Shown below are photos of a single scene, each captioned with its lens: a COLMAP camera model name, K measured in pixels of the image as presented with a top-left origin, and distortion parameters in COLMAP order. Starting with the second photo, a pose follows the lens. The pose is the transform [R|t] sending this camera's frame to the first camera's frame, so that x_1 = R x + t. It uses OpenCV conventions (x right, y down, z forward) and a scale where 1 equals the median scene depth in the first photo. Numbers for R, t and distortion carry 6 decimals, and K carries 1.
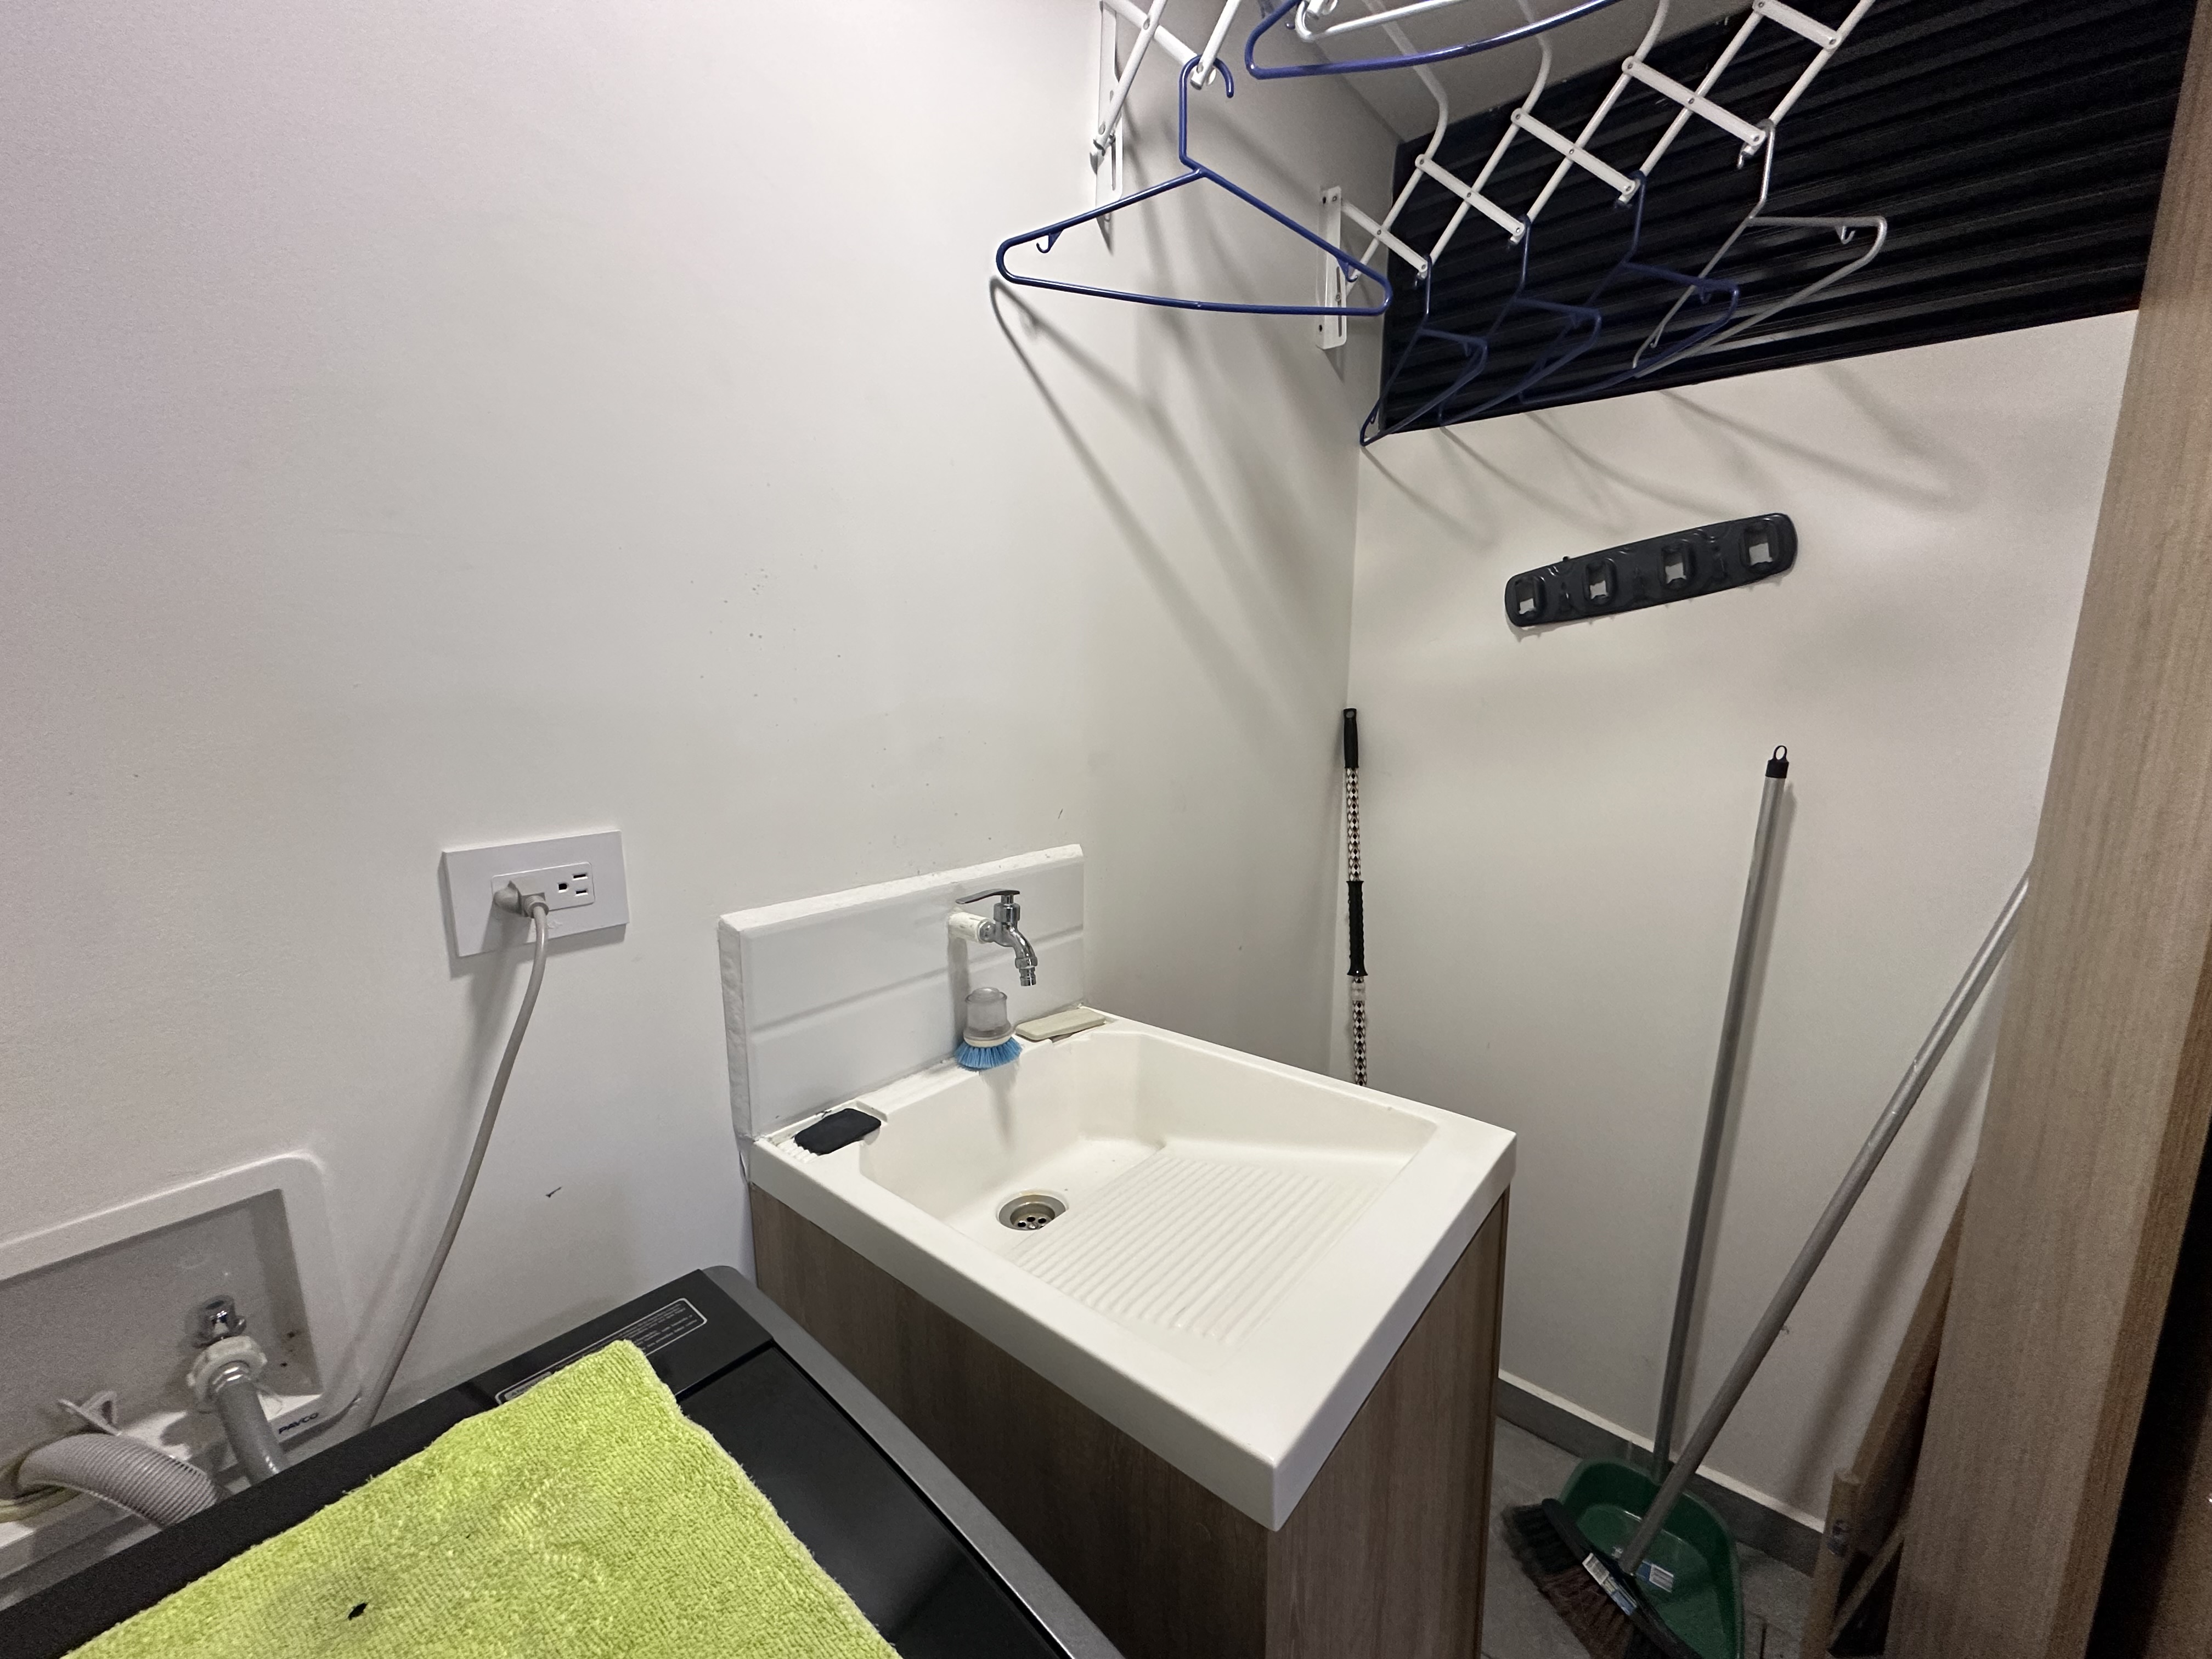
lens RADIAL K [[881.8, 0, 1106.9], [0, 881.8, 826.3], [0, 0, 1]] dist [-0.004739, 0.001308]
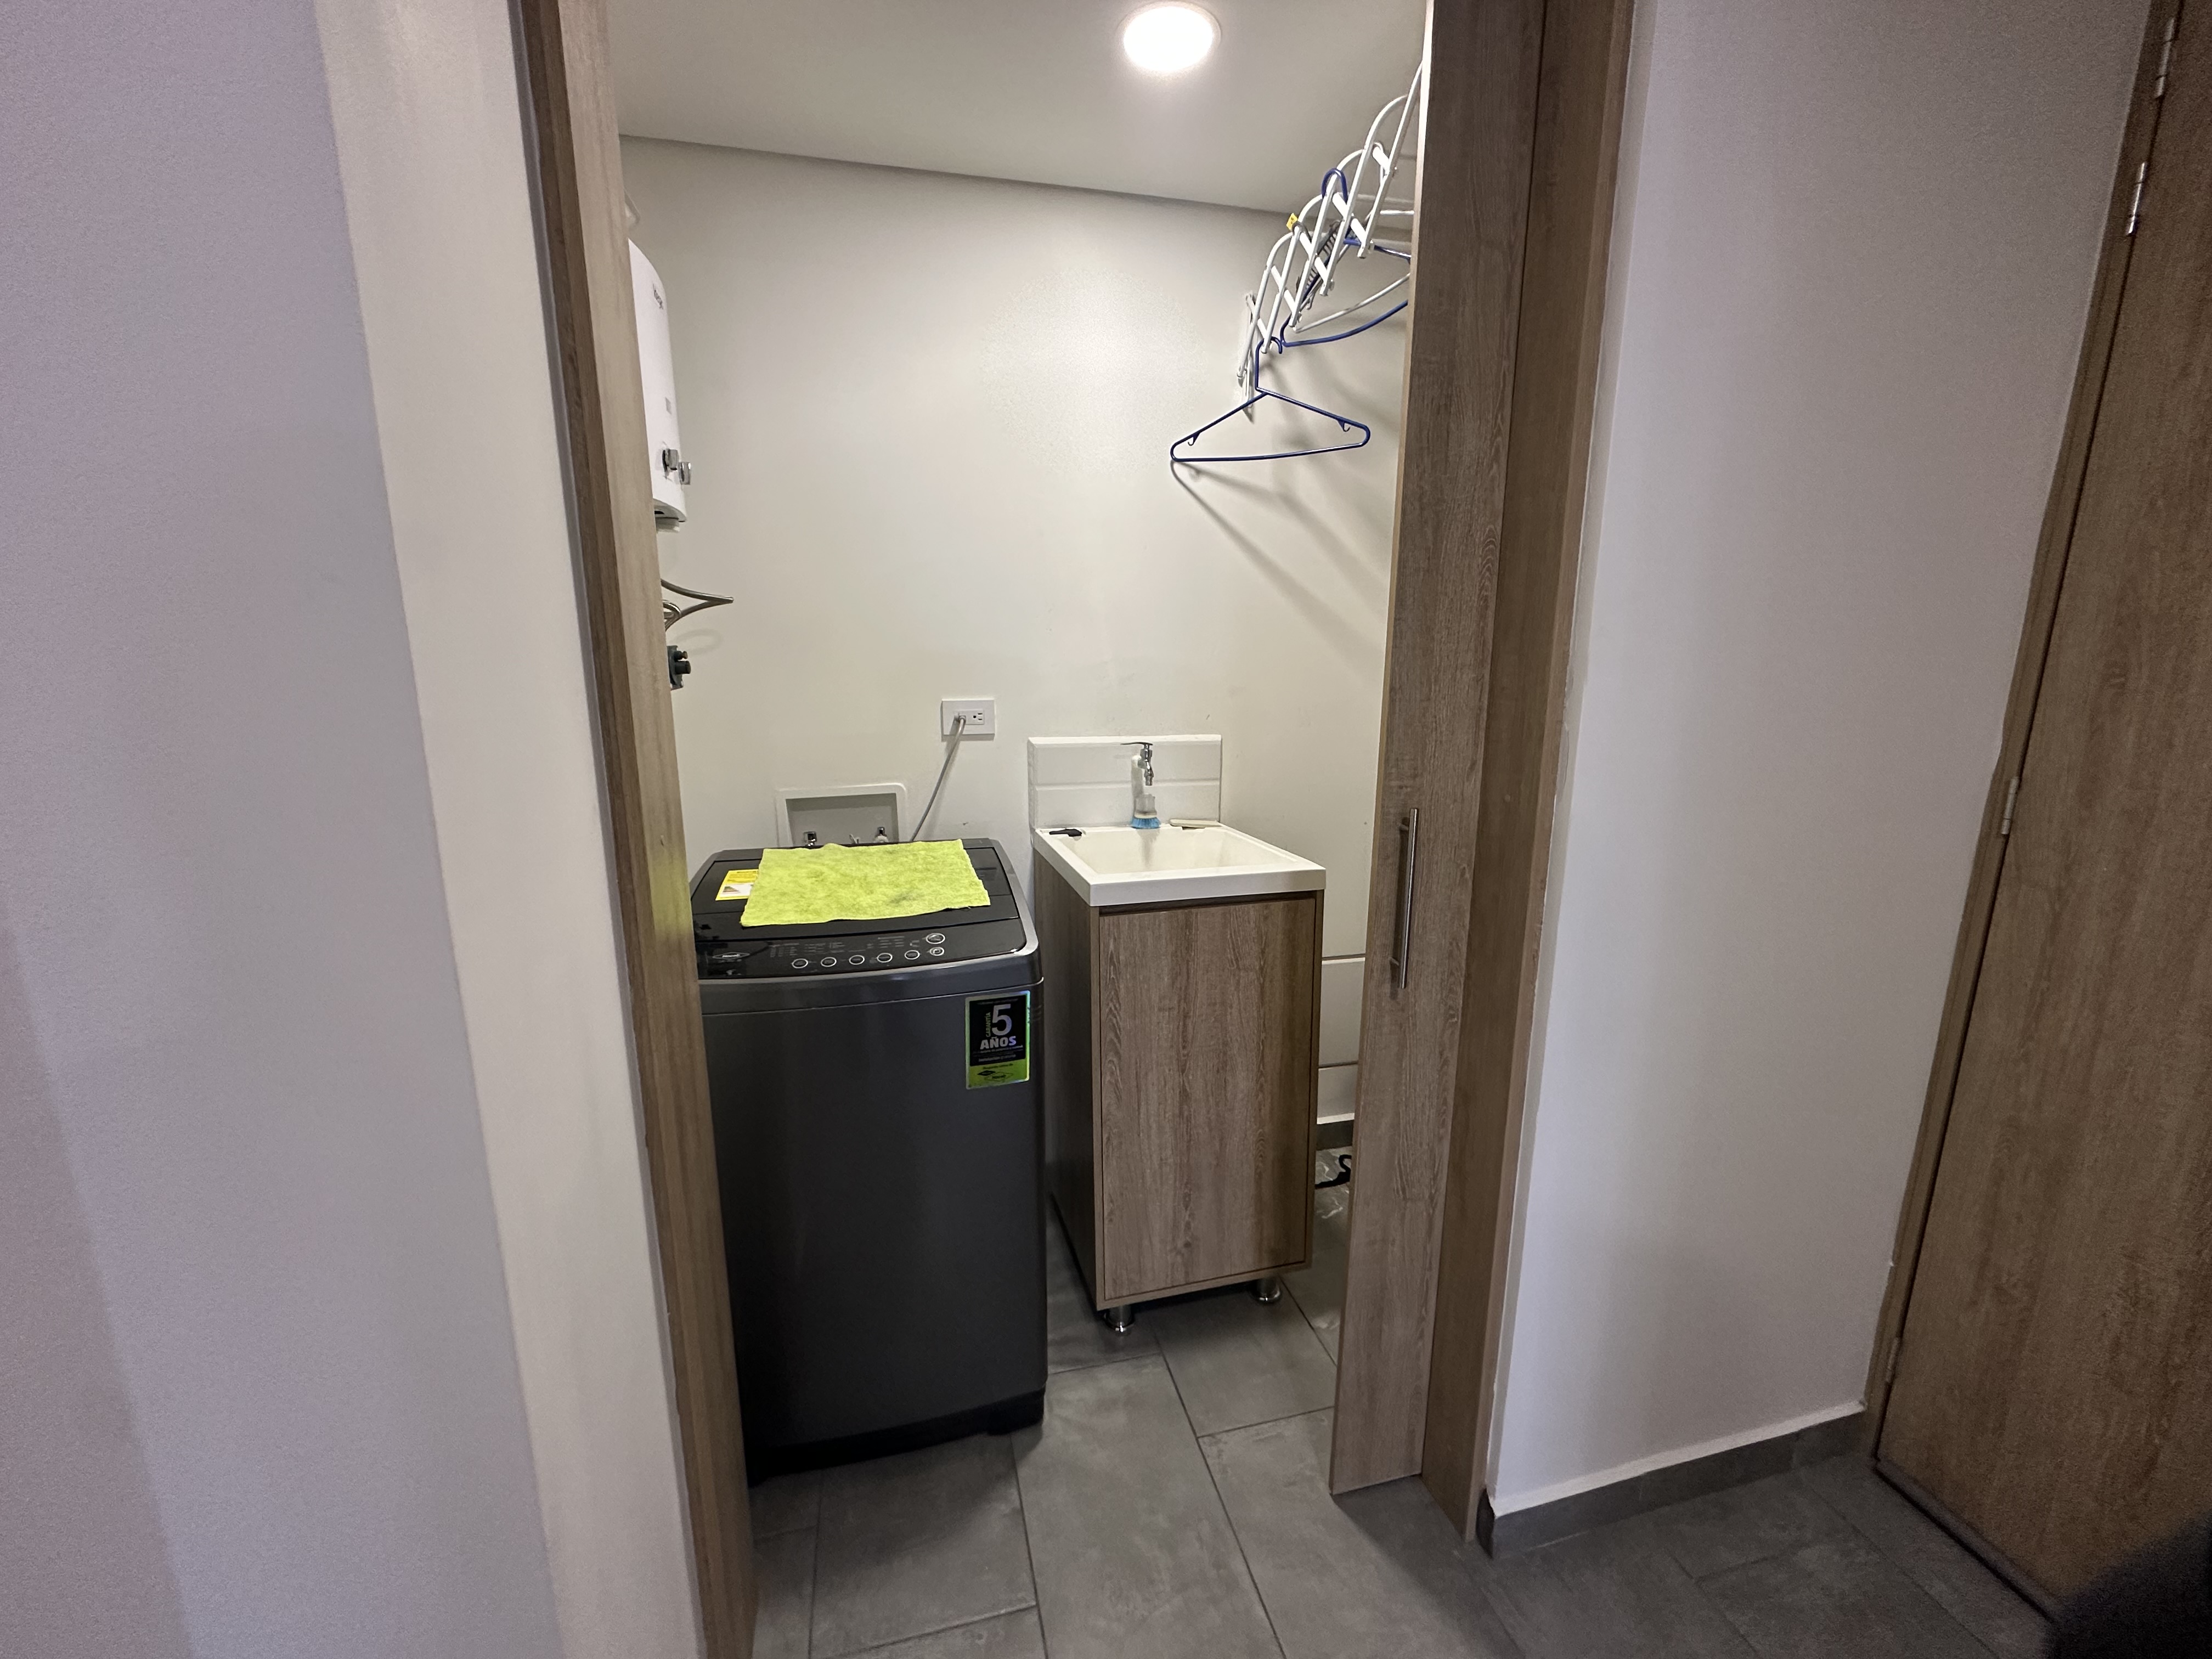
lens RADIAL K [[881.8, 0, 1106.9], [0, 881.8, 826.3], [0, 0, 1]] dist [-0.004739, 0.001308]
pose [[0.816337, 0.104765, -0.567995, 1.157047], [-0.095126, 0.994370, 0.046690, 0.200869], [0.569688, 0.015916, 0.821707, -0.925138]]
